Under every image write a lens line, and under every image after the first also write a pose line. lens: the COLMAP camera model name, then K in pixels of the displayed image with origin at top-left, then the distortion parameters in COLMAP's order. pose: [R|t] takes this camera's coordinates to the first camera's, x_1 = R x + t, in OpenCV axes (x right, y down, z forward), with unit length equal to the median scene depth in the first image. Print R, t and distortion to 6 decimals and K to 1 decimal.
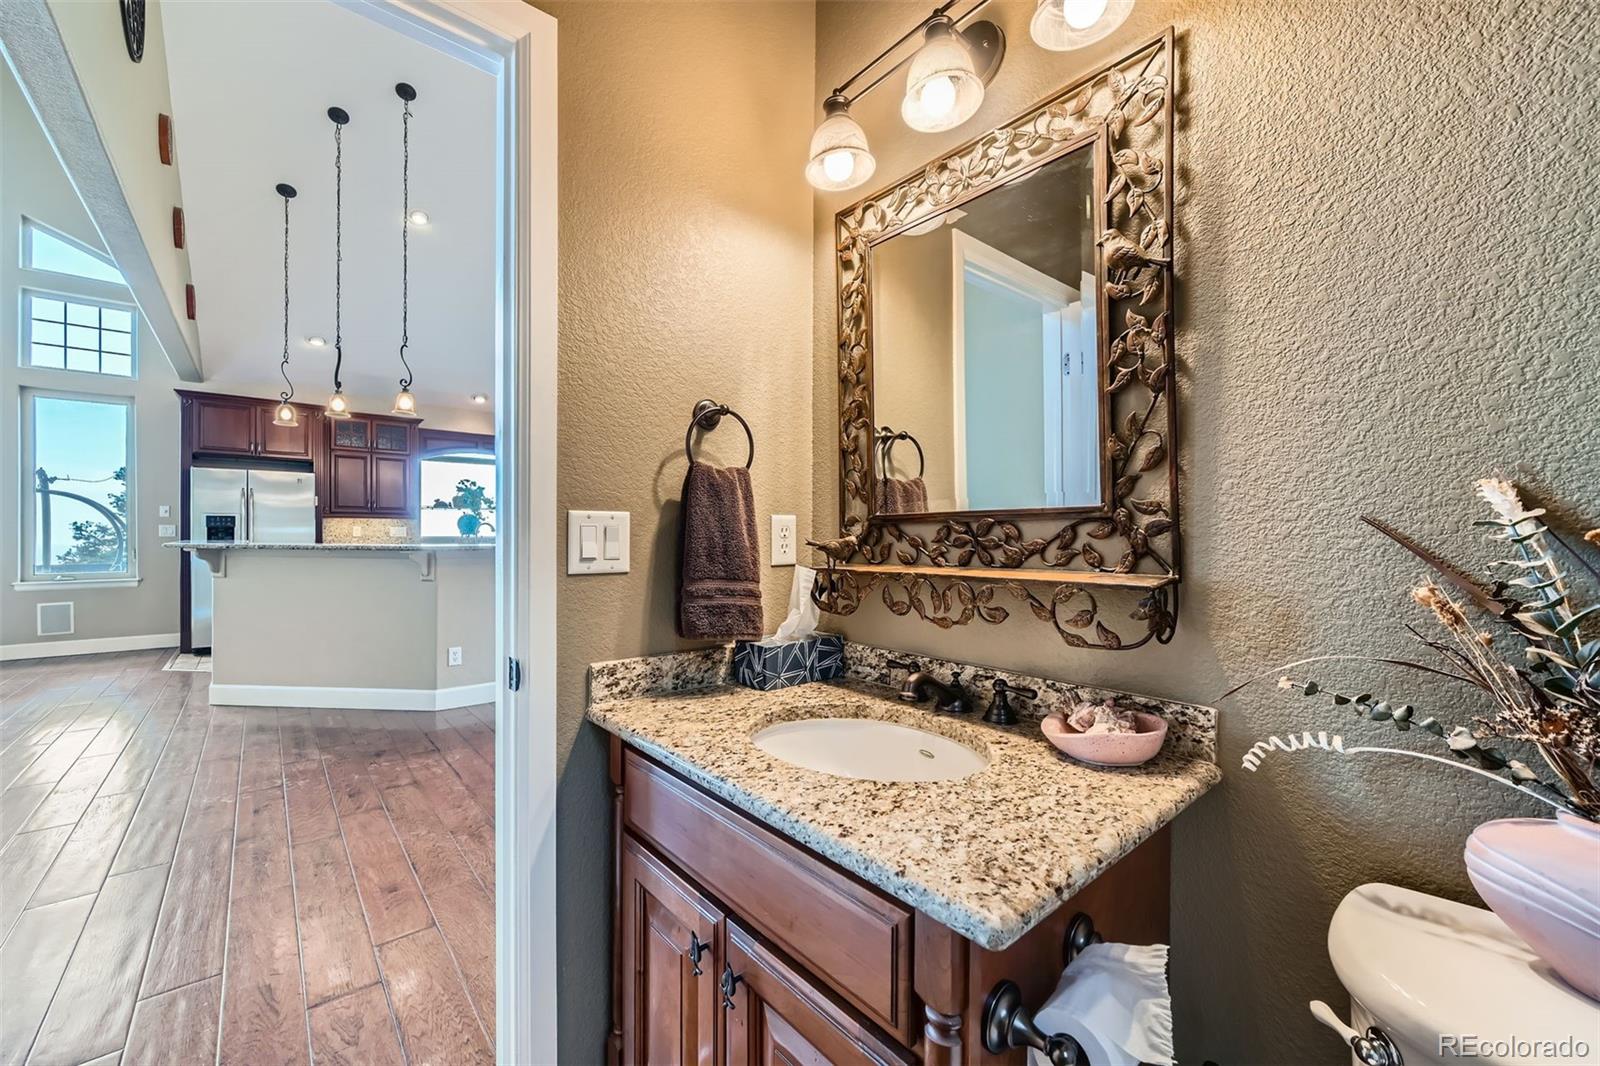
lens RADIAL K [[627.0, 0, 800.8], [0, 627.0, 537.2], [0, 0, 1]] dist [0.001814, -0.000110]
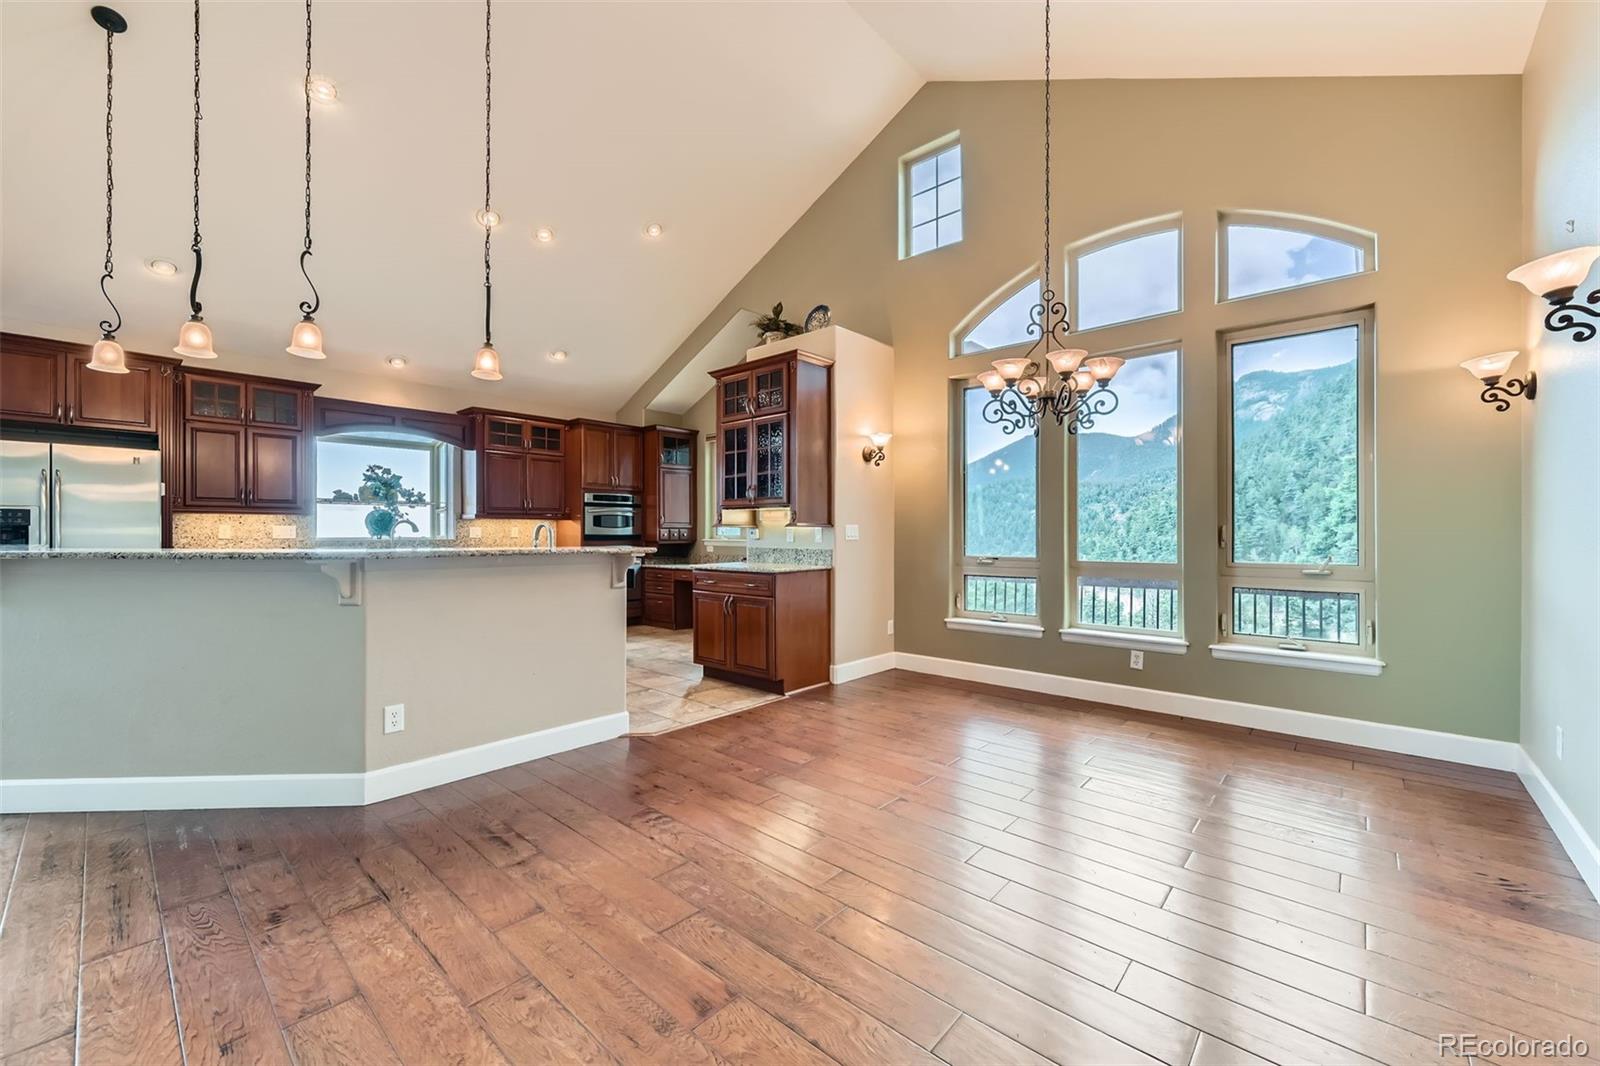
lens RADIAL K [[631.3, 0, 805.2], [0, 631.3, 534.0], [0, 0, 1]] dist [0.002365, -0.000150]
pose [[0.991325, -0.004006, 0.131371, -0.135598], [0.004677, 0.999978, -0.004794, 0.000512], [-0.131349, 0.005367, 0.991322, 0.182985]]
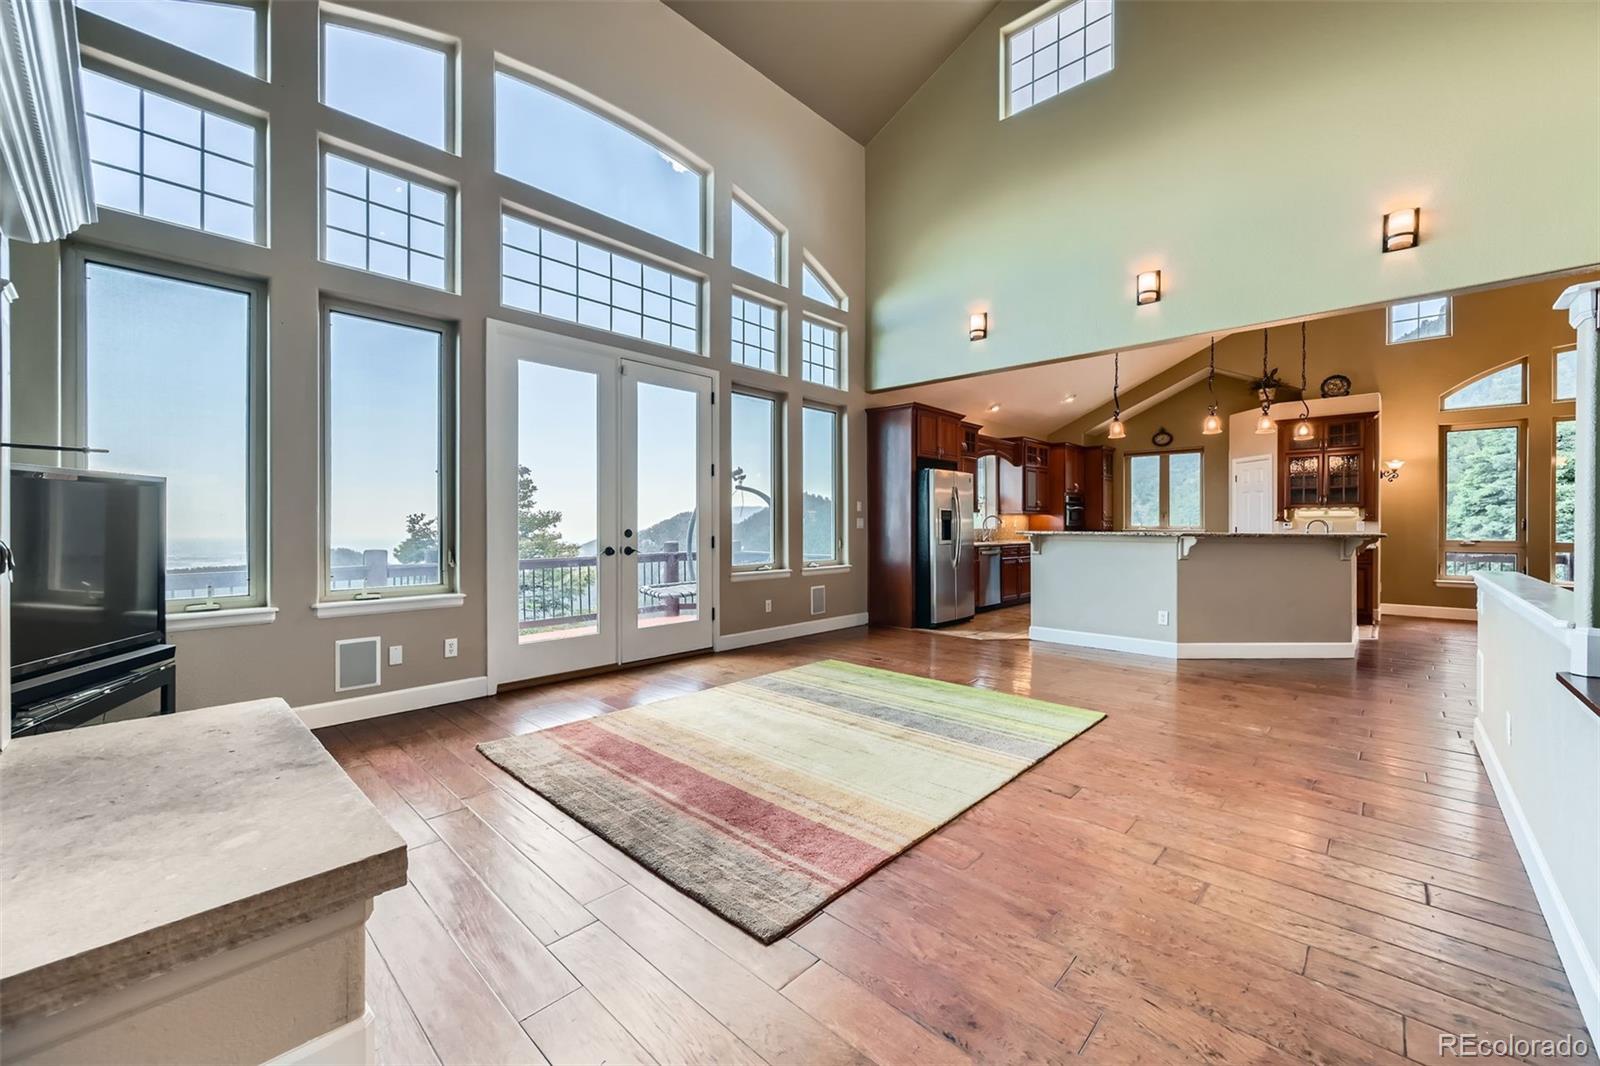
lens RADIAL K [[622.8, 0, 809.5], [0, 622.8, 535.7], [0, 0, 1]] dist [-0.015228, 0.000041]
pose [[0.993692, -0.007808, 0.111870, -1.206826], [0.006897, 0.999940, 0.008529, 0.001750], [-0.111930, -0.007704, 0.993686, -0.117307]]
